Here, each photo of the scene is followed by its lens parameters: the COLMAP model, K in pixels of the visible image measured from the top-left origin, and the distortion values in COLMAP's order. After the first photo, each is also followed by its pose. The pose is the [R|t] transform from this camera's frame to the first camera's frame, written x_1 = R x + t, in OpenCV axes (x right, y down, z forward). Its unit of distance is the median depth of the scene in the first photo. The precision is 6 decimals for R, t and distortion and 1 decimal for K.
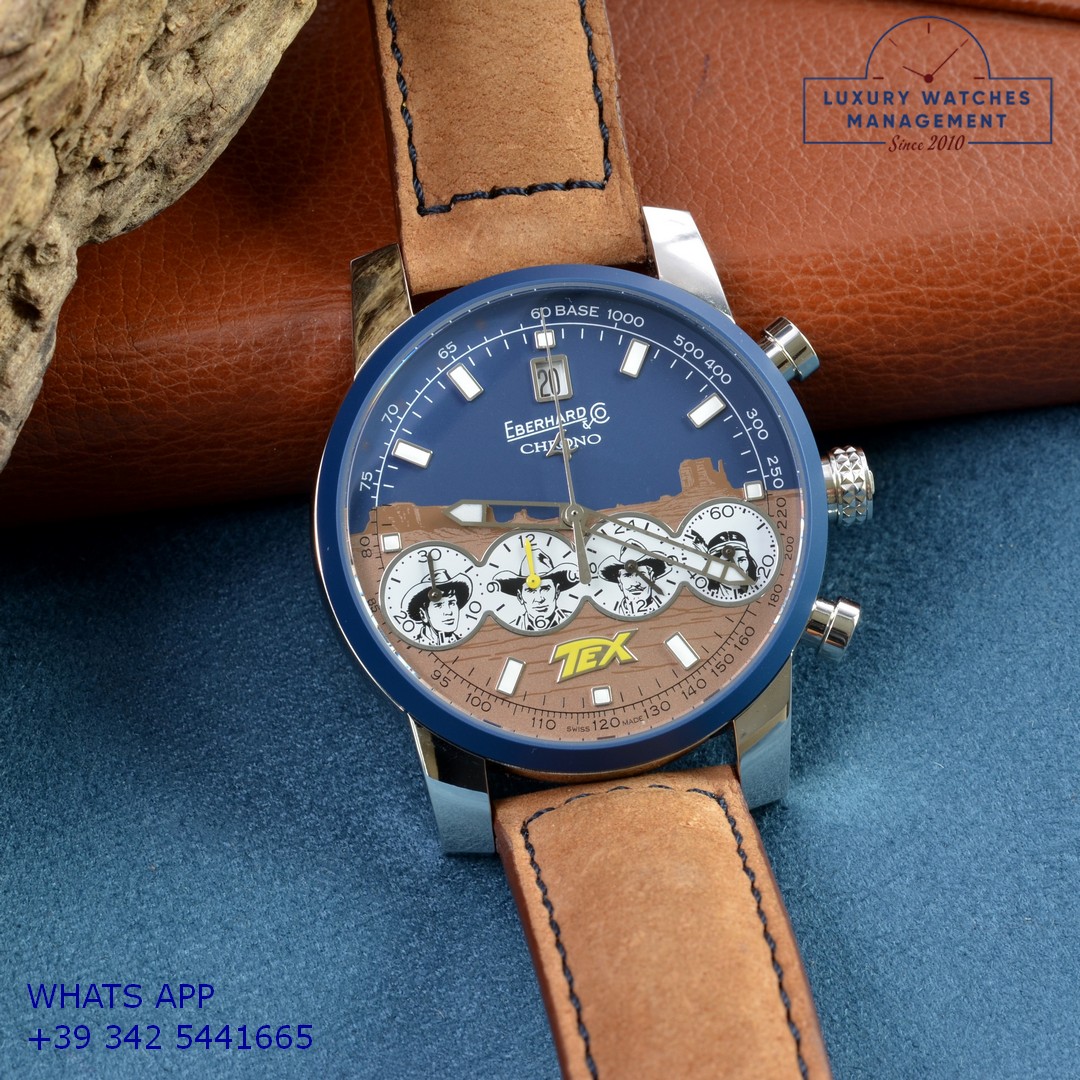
lens RADIAL K [[4689.3, 0, 539.7], [0, 4689.3, 539.5], [0, 0, 1]] dist [-0.356833, 0.000000]
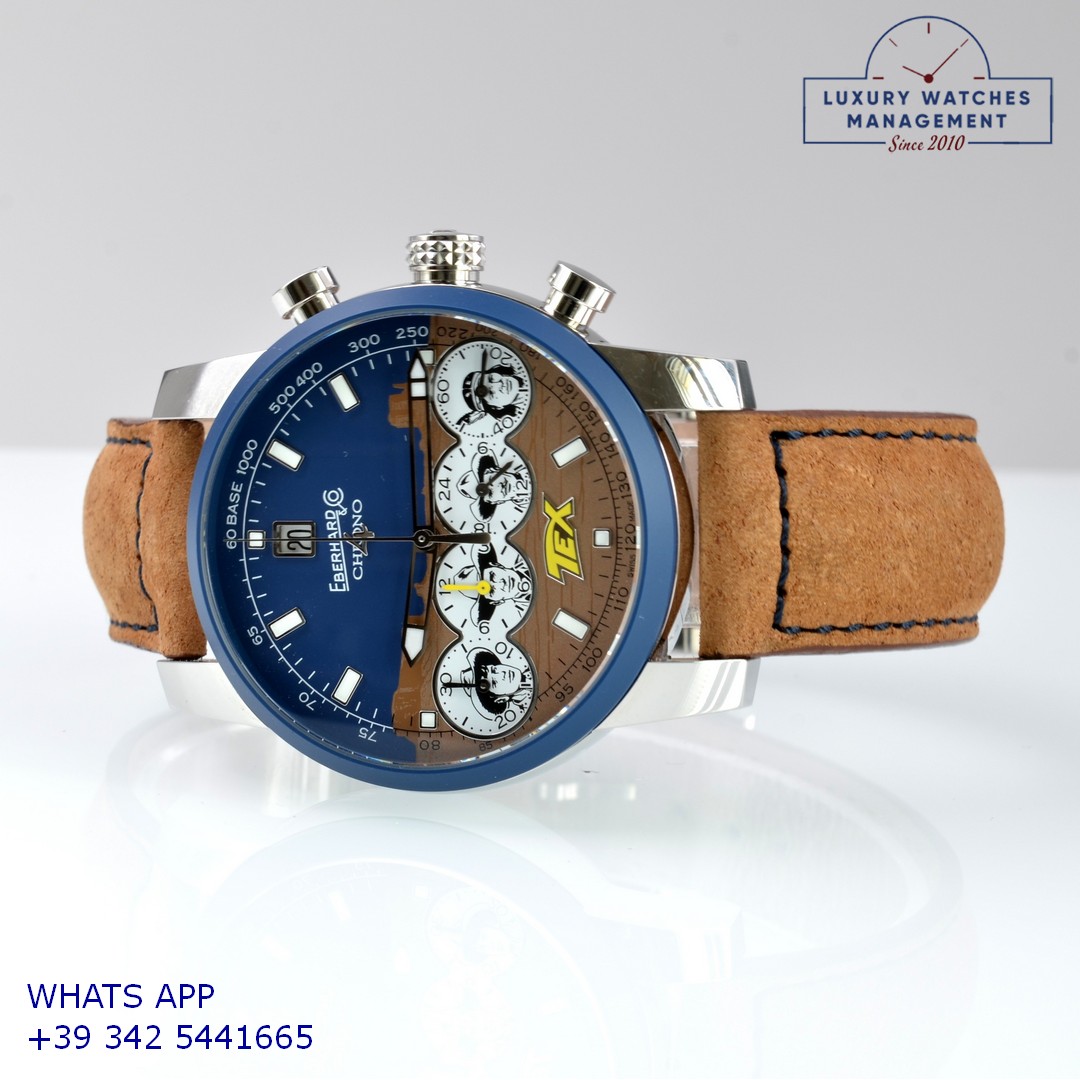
lens RADIAL K [[4689.3, 0, 540.2], [0, 4689.3, 541.3], [0, 0, 1]] dist [-0.356833, 0.000000]
pose [[0.125436, -0.984930, -0.119071, 0.130097], [0.984569, 0.138346, -0.107168, 0.127573], [0.122026, -0.103791, 0.987085, 0.002479]]
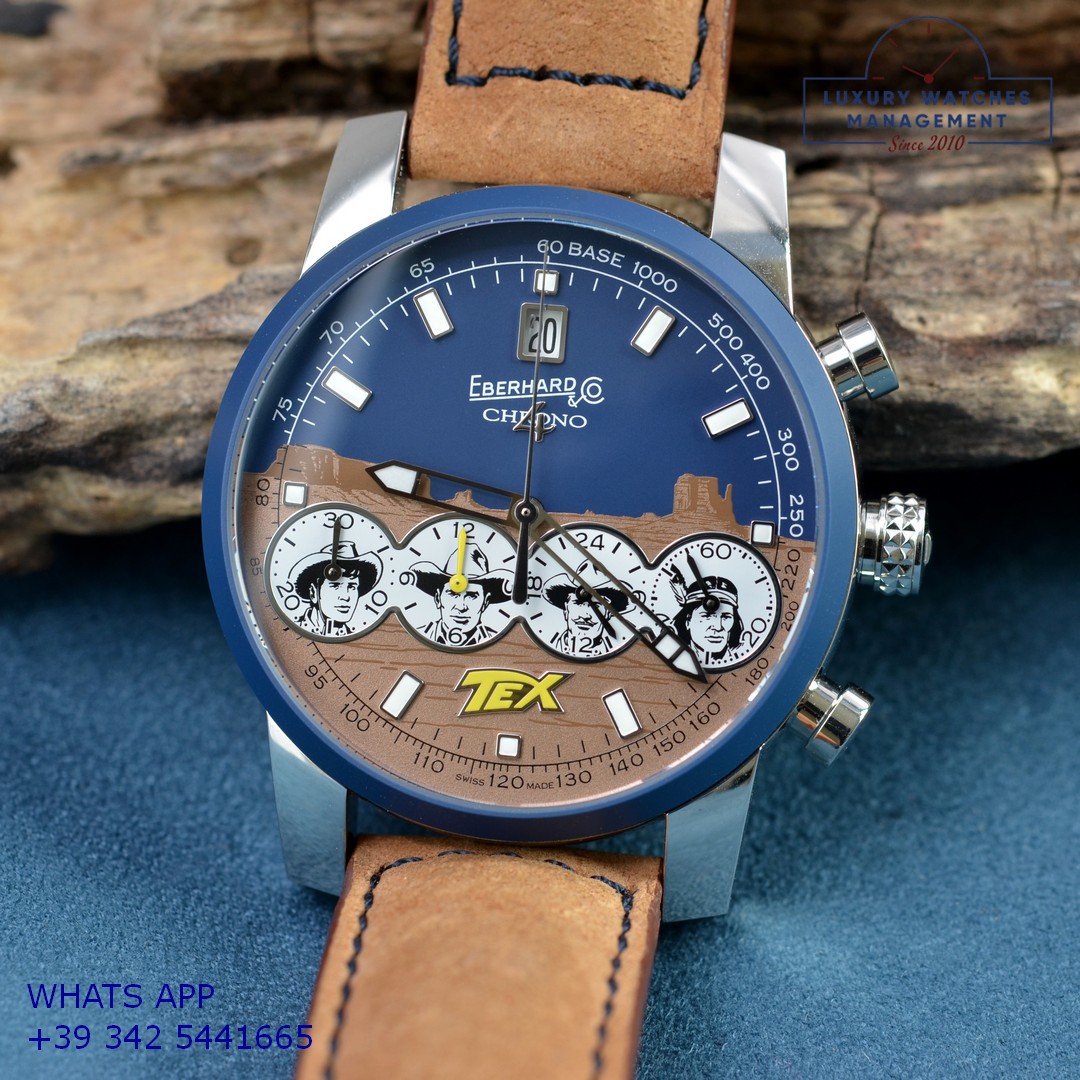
lens RADIAL K [[4689.3, 0, 539.7], [0, 4689.3, 541.0], [0, 0, 1]] dist [-0.356833, 0.000000]
pose [[0.962597, 0.232606, -0.138928, 0.118558], [-0.213025, 0.966614, 0.142399, -0.112030], [0.167413, -0.107477, 0.980011, 0.233265]]
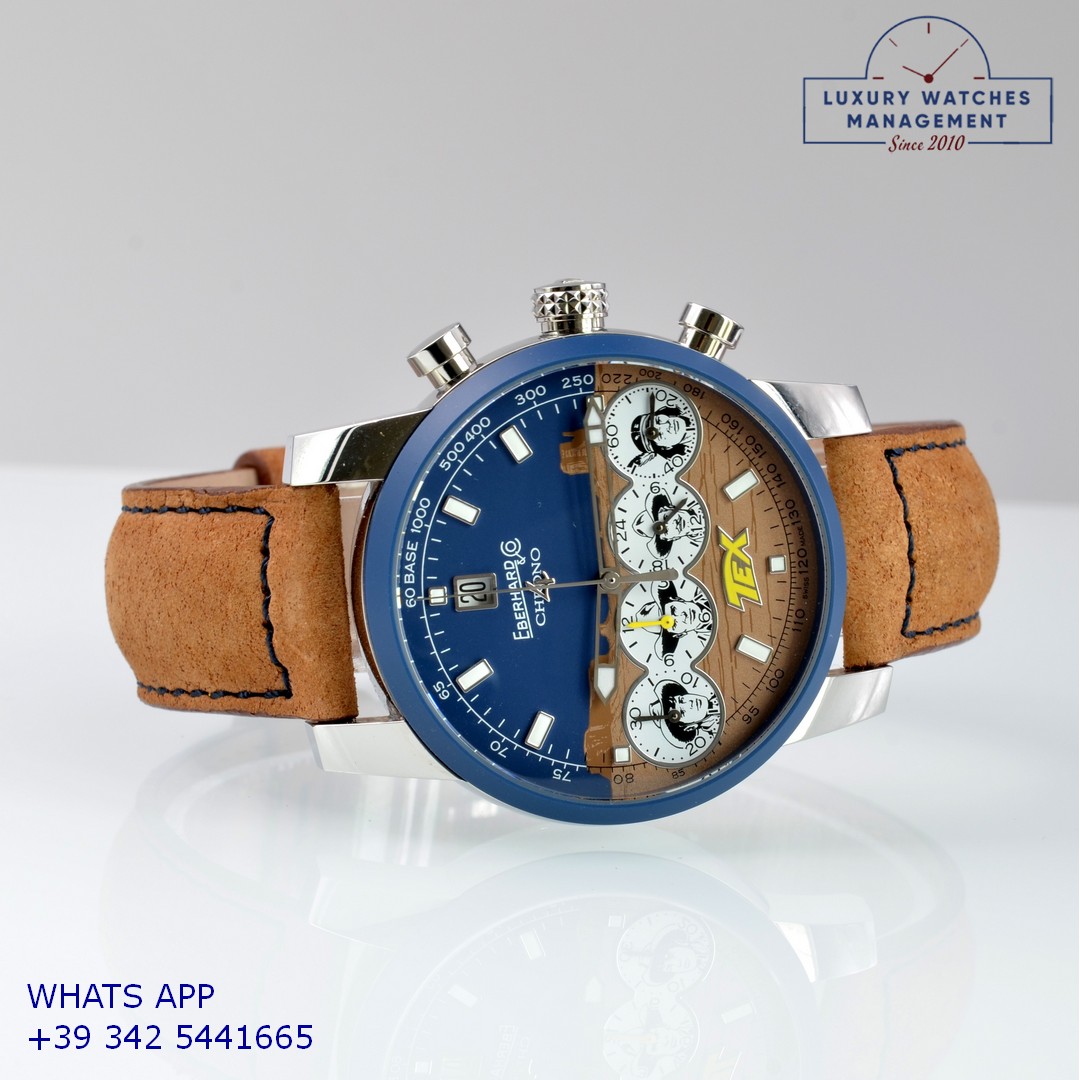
lens RADIAL K [[4689.3, 0, 539.1], [0, 4689.3, 538.0], [0, 0, 1]] dist [-0.356833, 0.000000]
pose [[0.083928, -0.993140, -0.081415, 0.099988], [0.942521, 0.052599, 0.329982, -0.364077], [-0.323436, -0.104430, 0.940470, 0.023334]]
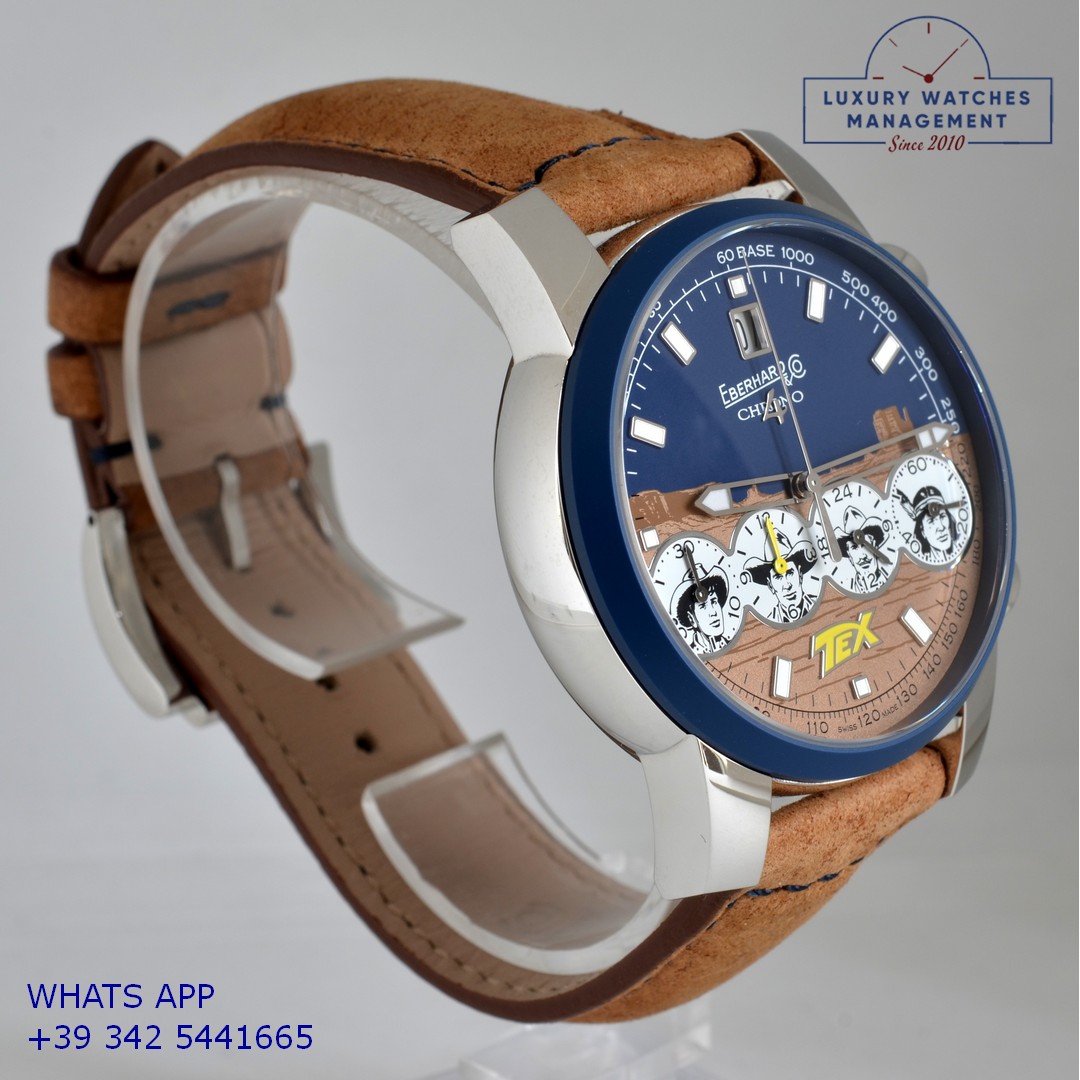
lens RADIAL K [[4689.3, 0, 540.3], [0, 4689.3, 539.9], [0, 0, 1]] dist [-0.356833, 0.000000]
pose [[0.796680, -0.107682, 0.594732, -0.546654], [0.100424, 0.993907, 0.045432, -0.039292], [-0.596000, 0.023530, 0.802639, 0.332376]]
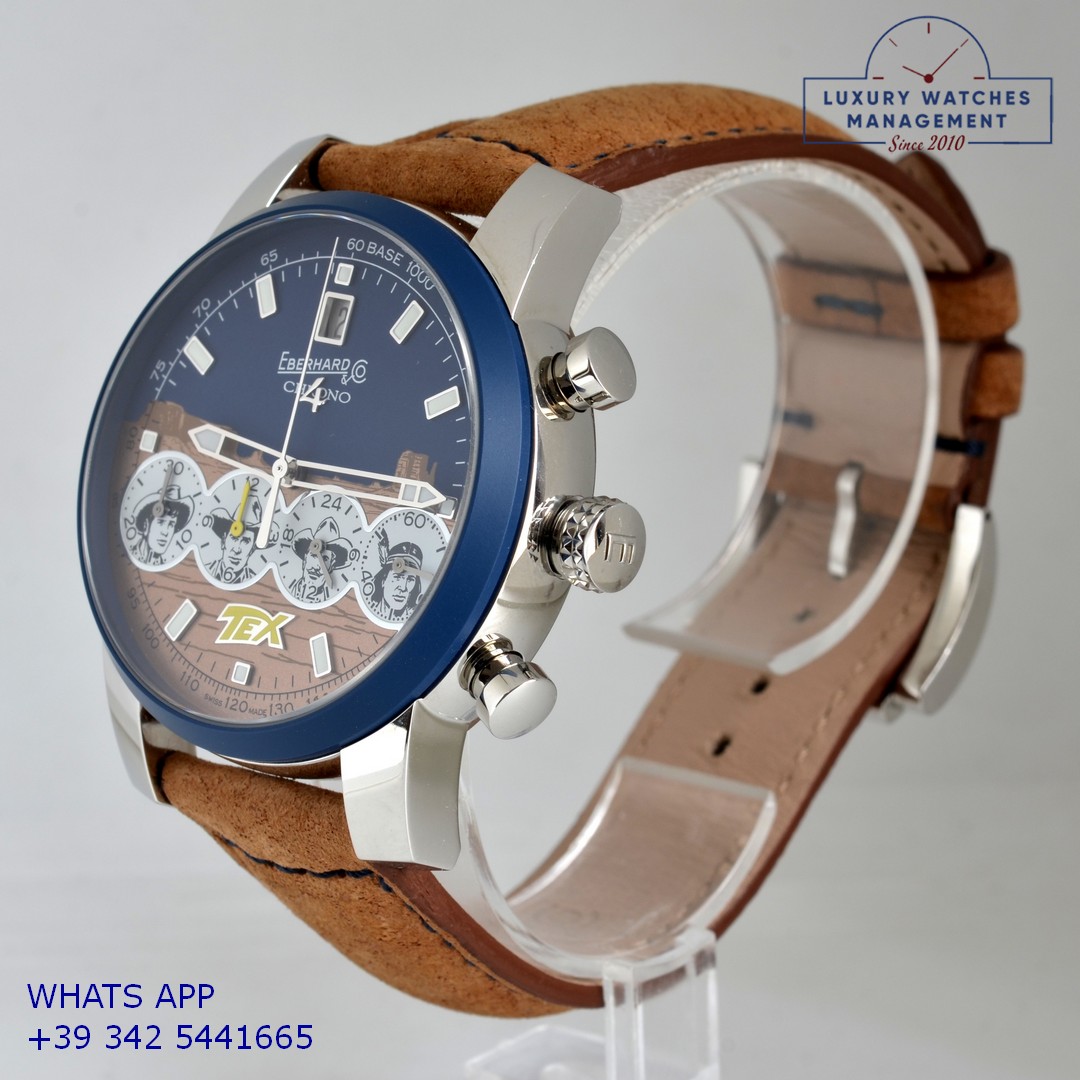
lens RADIAL K [[4689.3, 0, 539.9], [0, 4689.3, 539.7], [0, 0, 1]] dist [-0.356833, 0.000000]
pose [[0.661132, 0.298946, -0.688139, 0.647095], [-0.265451, 0.951067, 0.158136, -0.144485], [0.701740, 0.078119, 0.708137, 0.408272]]
